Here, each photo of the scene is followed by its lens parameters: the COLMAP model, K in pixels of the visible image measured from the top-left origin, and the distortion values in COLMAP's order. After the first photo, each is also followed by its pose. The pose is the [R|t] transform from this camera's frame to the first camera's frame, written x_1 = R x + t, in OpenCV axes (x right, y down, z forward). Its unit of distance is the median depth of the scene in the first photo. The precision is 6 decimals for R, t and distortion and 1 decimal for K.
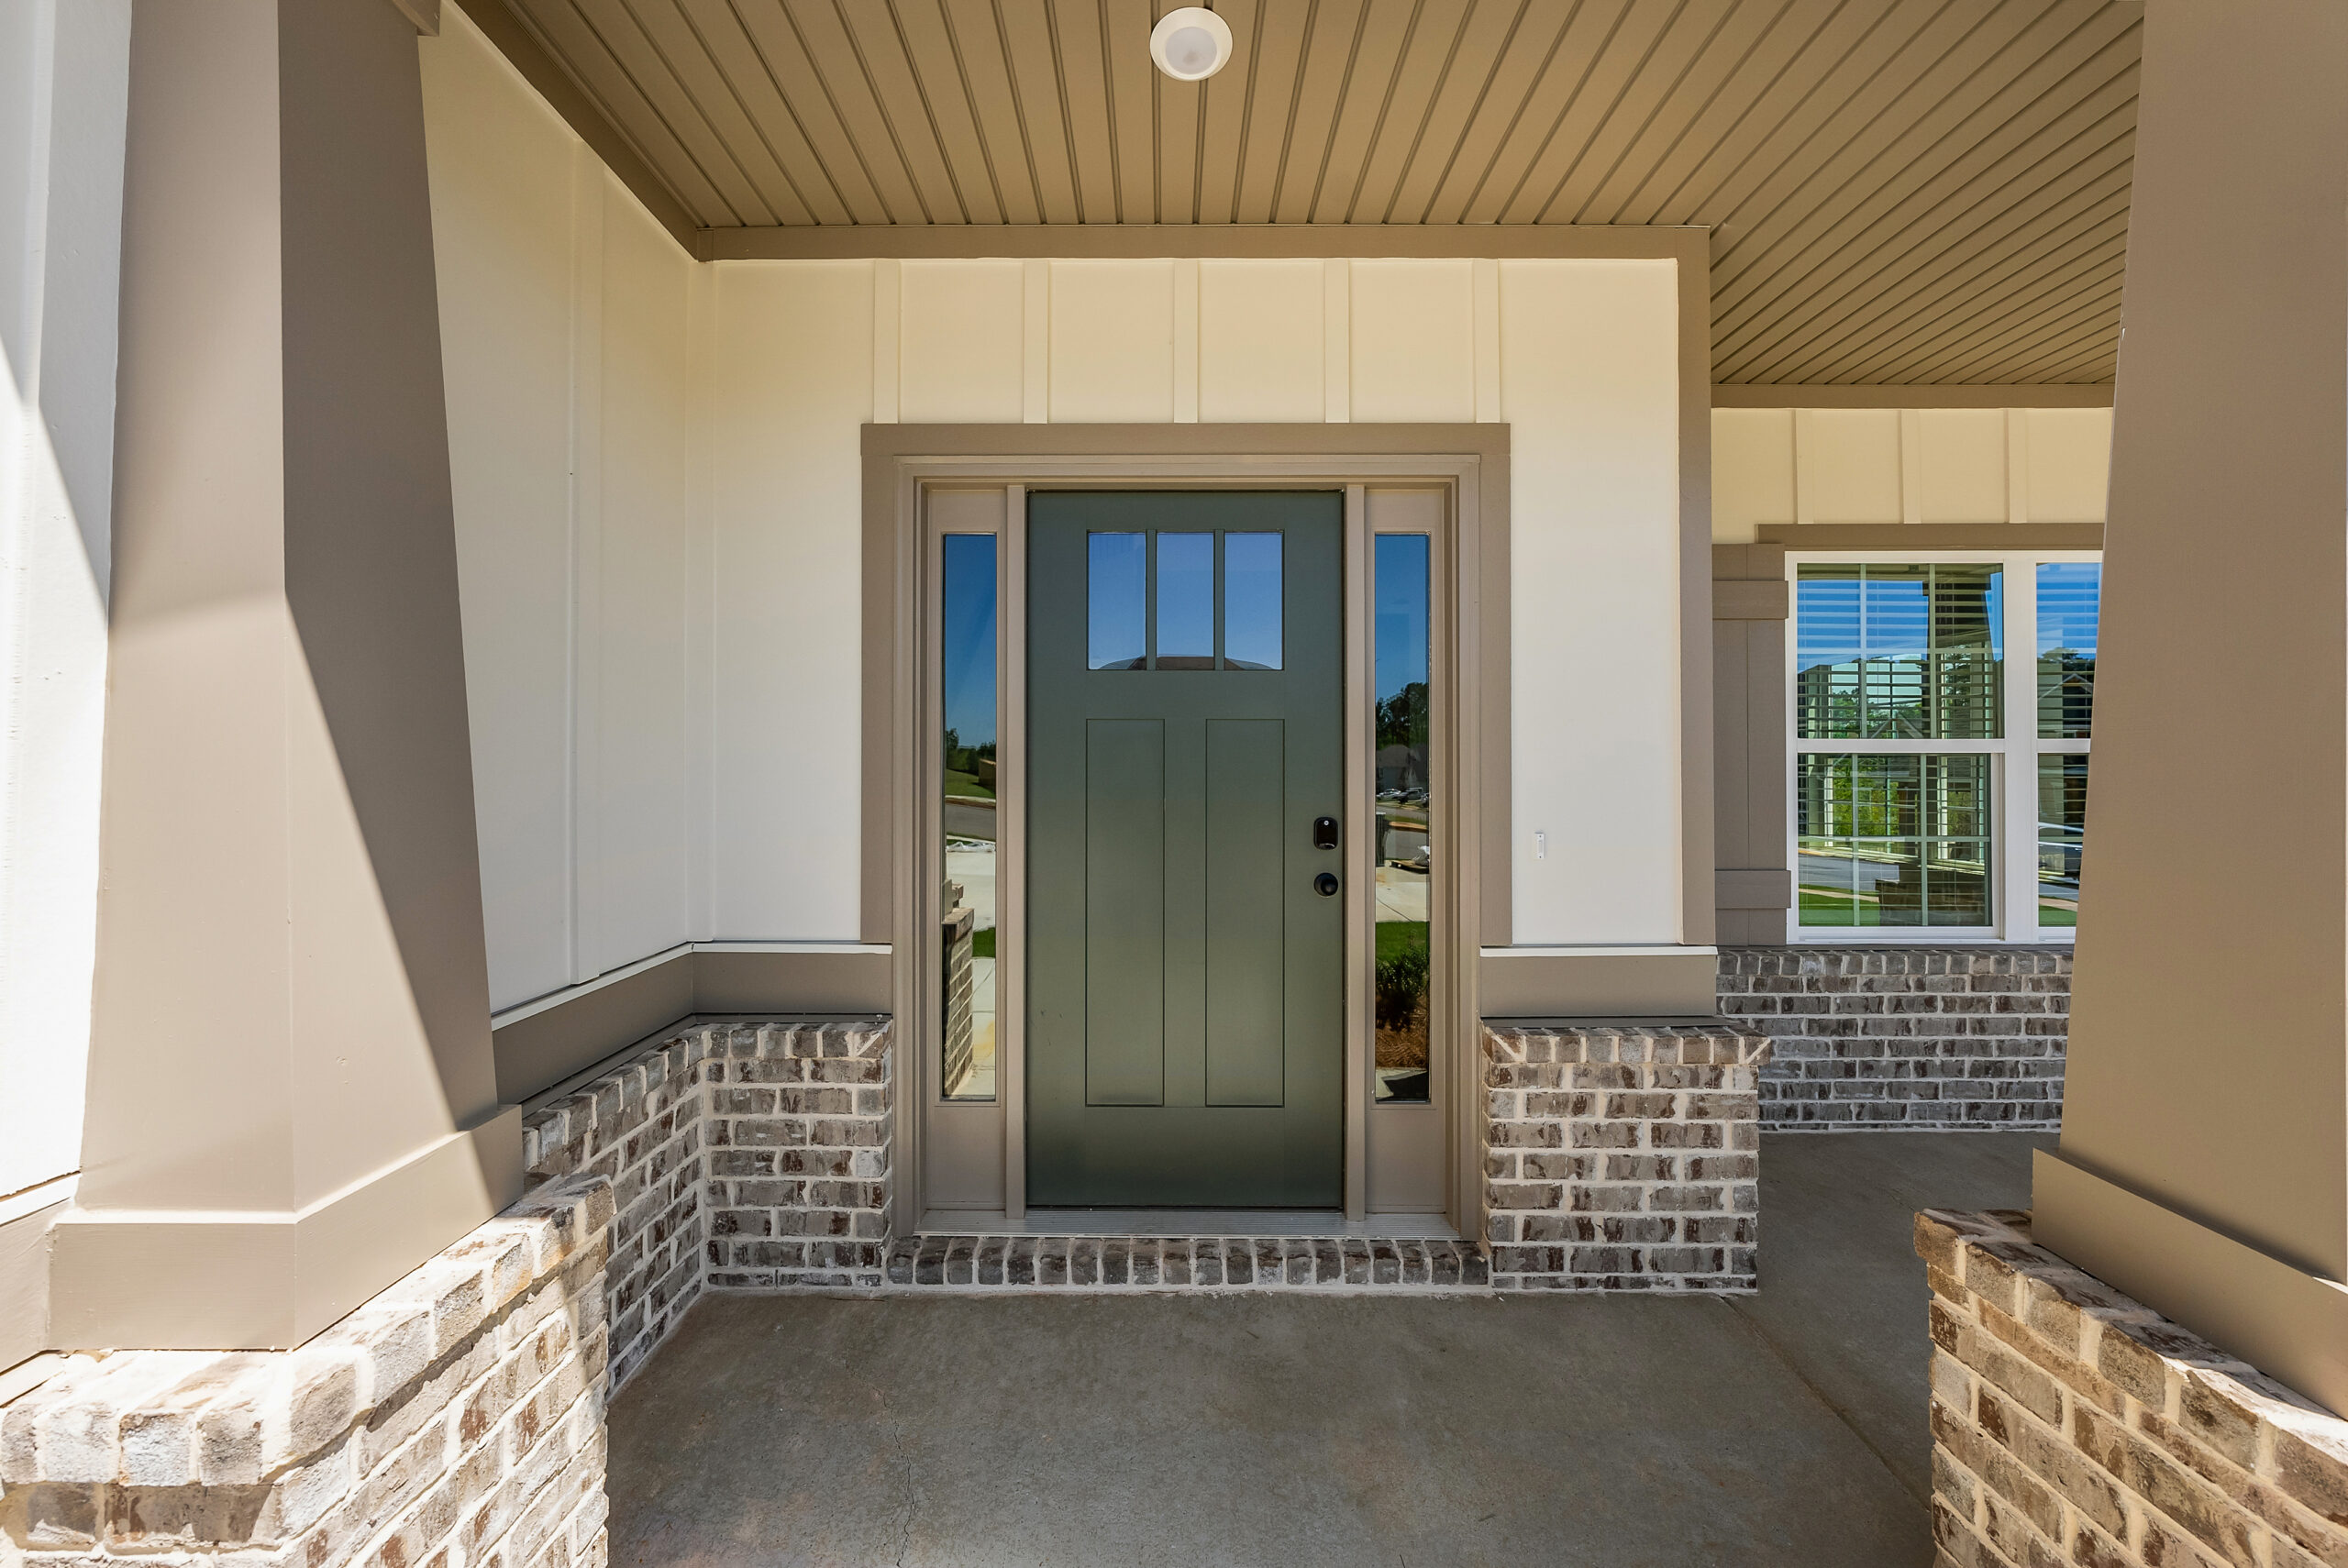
lens RADIAL K [[807.1, 0, 1162.2], [0, 807.1, 757.9], [0, 0, 1]] dist [-0.002629, 0.000187]
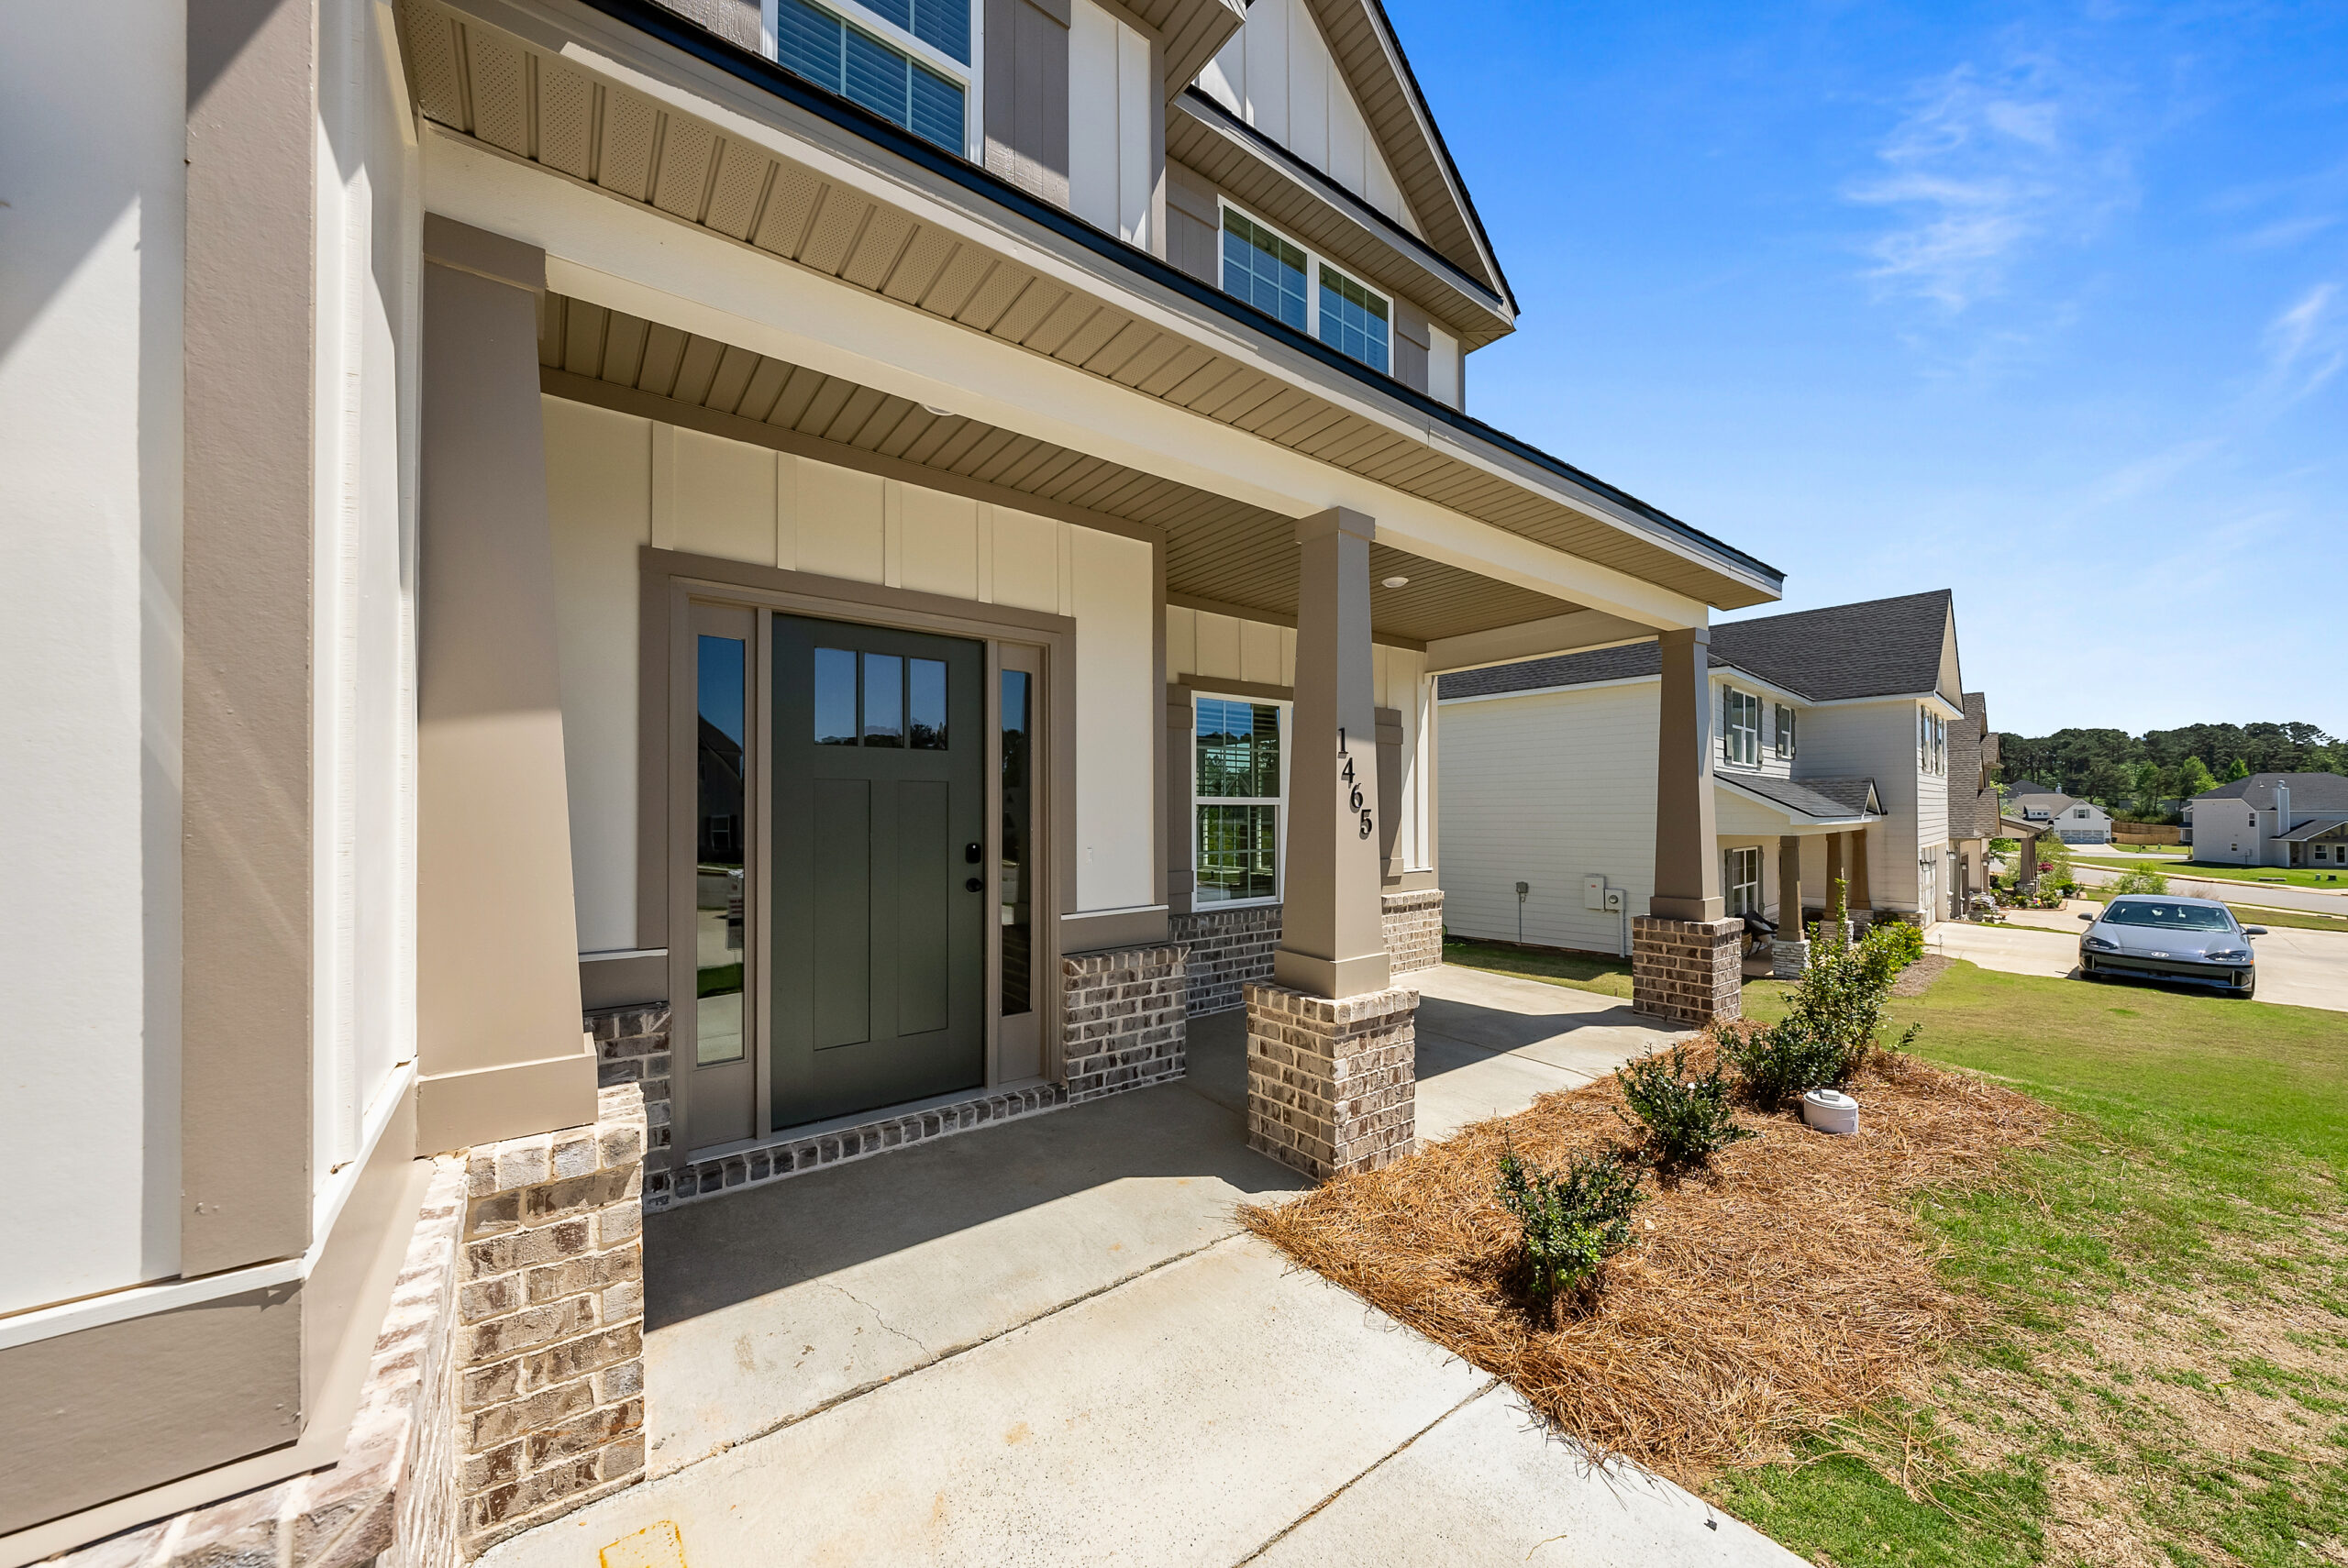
lens RADIAL K [[814.7, 0, 1174.3], [0, 814.7, 796.8], [0, 0, 1]] dist [-0.000052, 0.000067]
pose [[0.790067, 0.009956, 0.612940, -0.517373], [-0.001900, 0.999903, -0.013793, 0.002702], [-0.613018, 0.009733, 0.790009, -0.572837]]
